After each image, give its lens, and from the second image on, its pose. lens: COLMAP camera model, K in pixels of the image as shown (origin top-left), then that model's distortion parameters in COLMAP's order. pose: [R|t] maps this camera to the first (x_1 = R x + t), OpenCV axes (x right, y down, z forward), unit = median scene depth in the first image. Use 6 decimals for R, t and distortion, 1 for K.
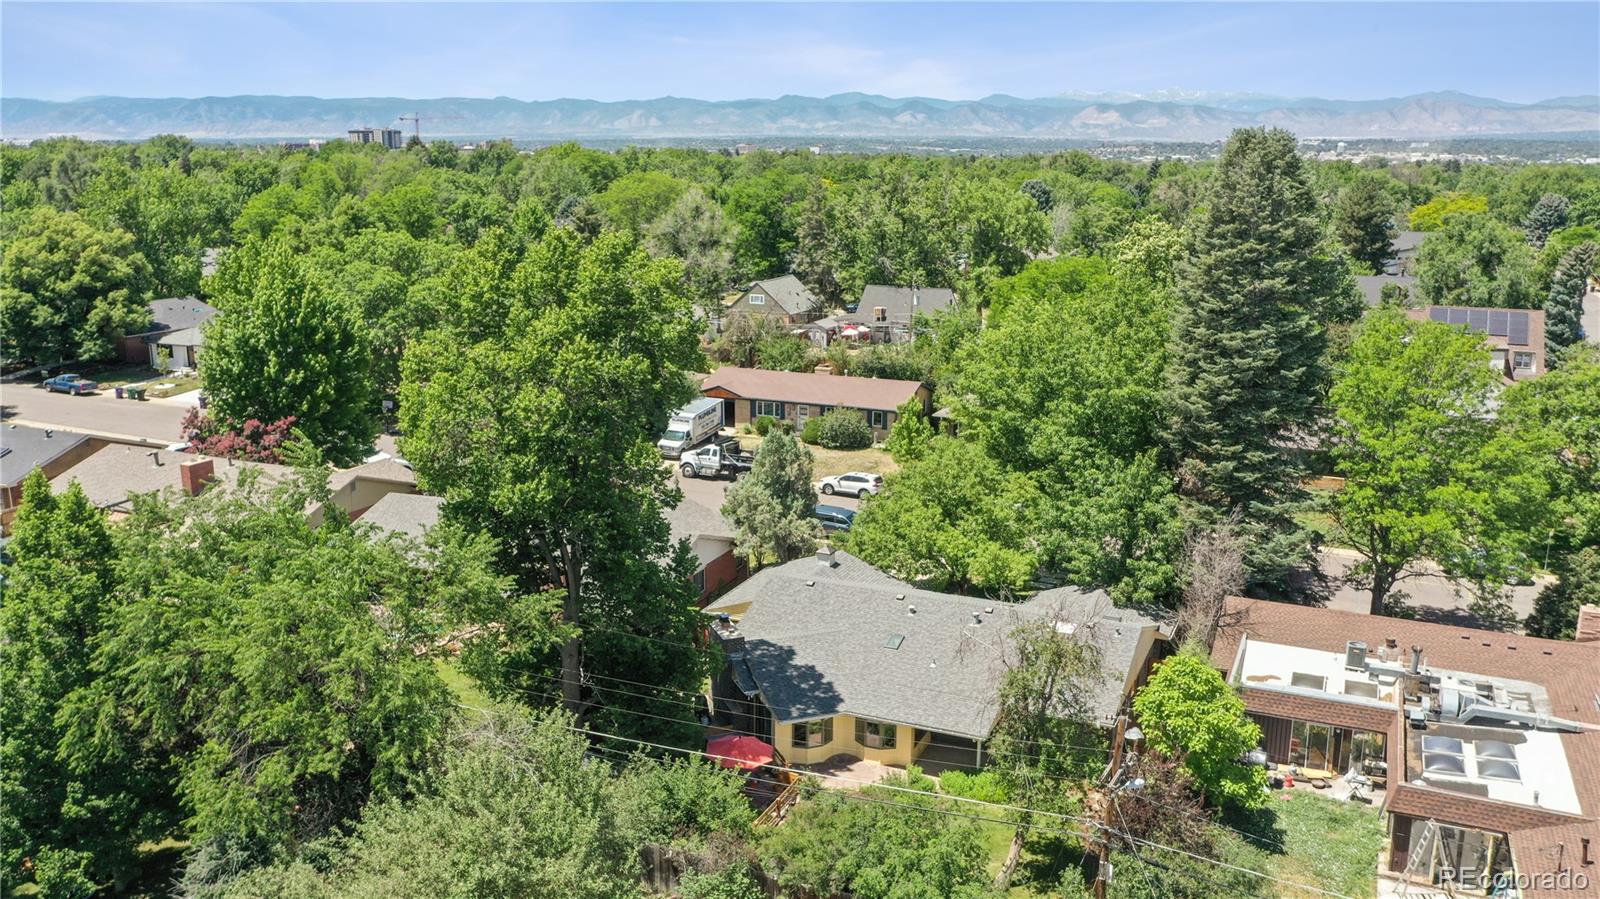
lens RADIAL K [[1308.3, 0, 799.8], [0, 1308.3, 448.2], [0, 0, 1]] dist [0.006150, 0.005979]
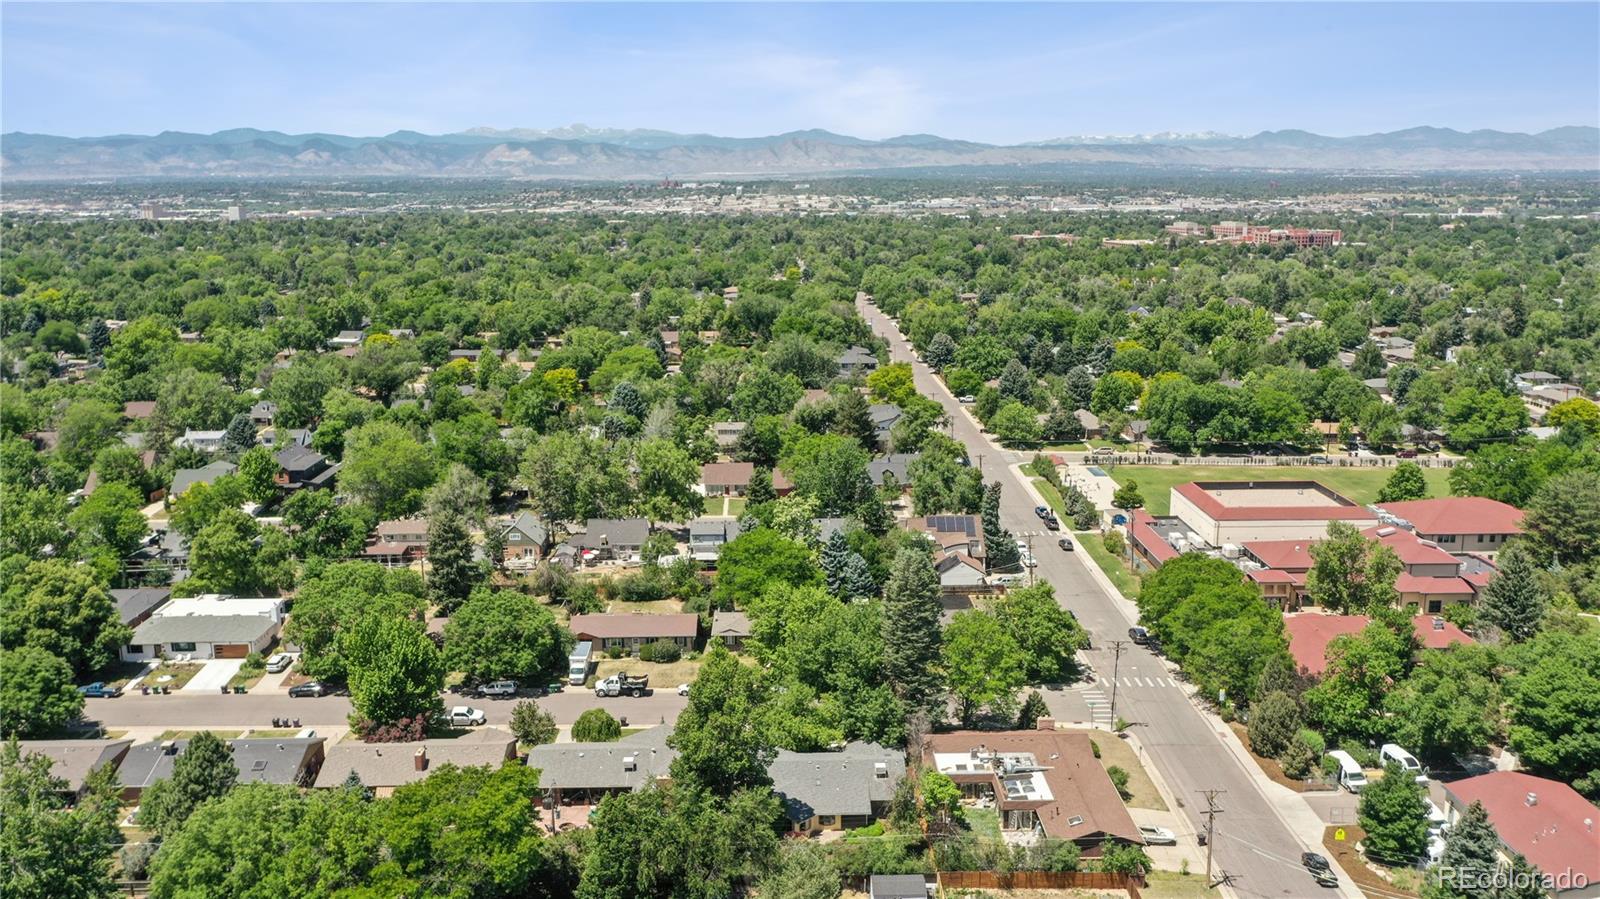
lens RADIAL K [[1308.3, 0, 800.3], [0, 1308.3, 450.1], [0, 0, 1]] dist [0.006150, 0.005979]
pose [[0.906498, -0.099275, 0.410374, -0.871868], [0.107184, 0.994232, 0.003753, -0.471866], [-0.408379, 0.040584, 0.911910, -1.243764]]
